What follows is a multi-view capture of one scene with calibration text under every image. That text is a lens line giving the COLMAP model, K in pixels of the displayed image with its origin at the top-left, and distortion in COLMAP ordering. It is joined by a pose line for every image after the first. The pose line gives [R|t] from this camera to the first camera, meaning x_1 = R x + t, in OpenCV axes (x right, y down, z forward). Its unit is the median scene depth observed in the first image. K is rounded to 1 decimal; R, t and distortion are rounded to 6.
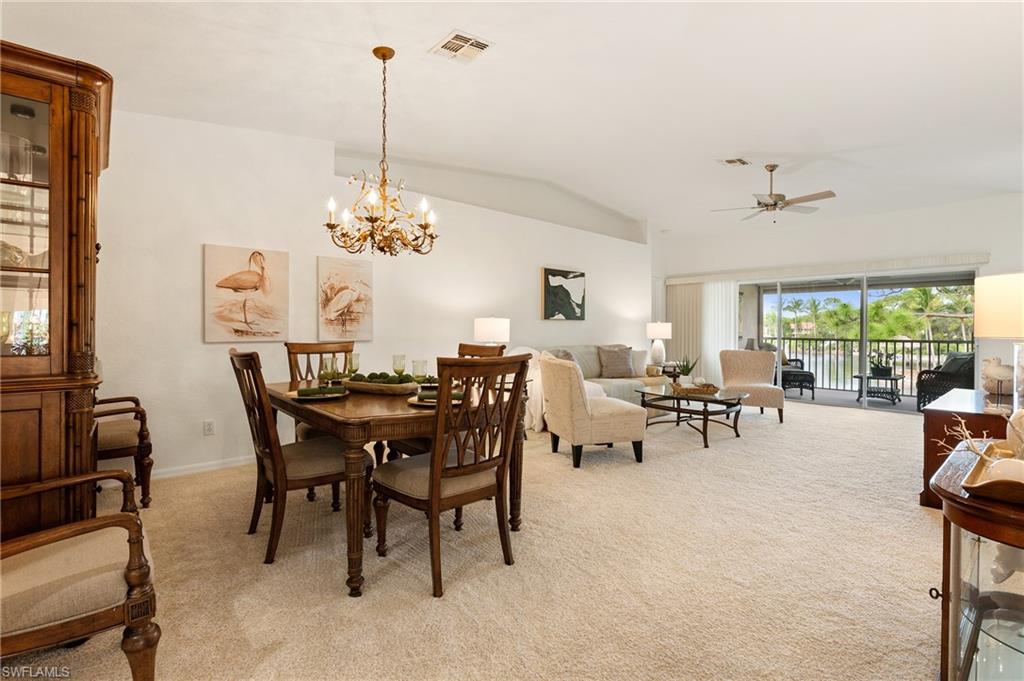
lens RADIAL K [[450.5, 0, 519.2], [0, 450.5, 331.7], [0, 0, 1]] dist [-0.005176, 0.000712]
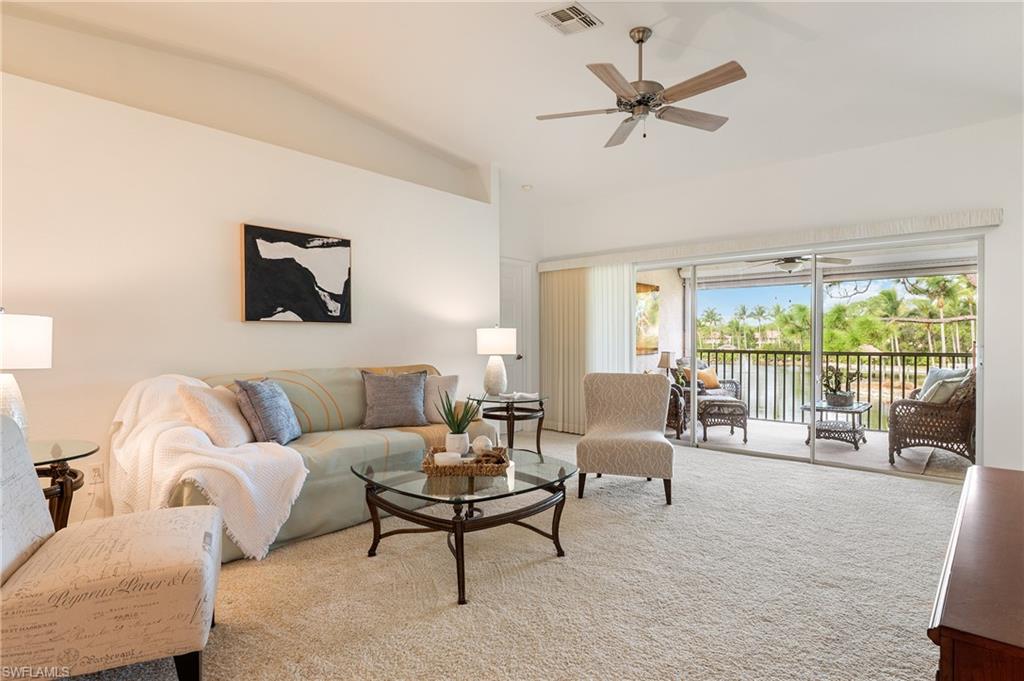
lens RADIAL K [[525.1, 0, 510.9], [0, 525.1, 344.2], [0, 0, 1]] dist [-0.005707, -0.002741]
pose [[0.994250, -0.006054, 0.106915, 0.261909], [0.005780, 0.999979, 0.002877, 0.000007], [-0.106930, -0.002243, 0.994264, 0.306122]]
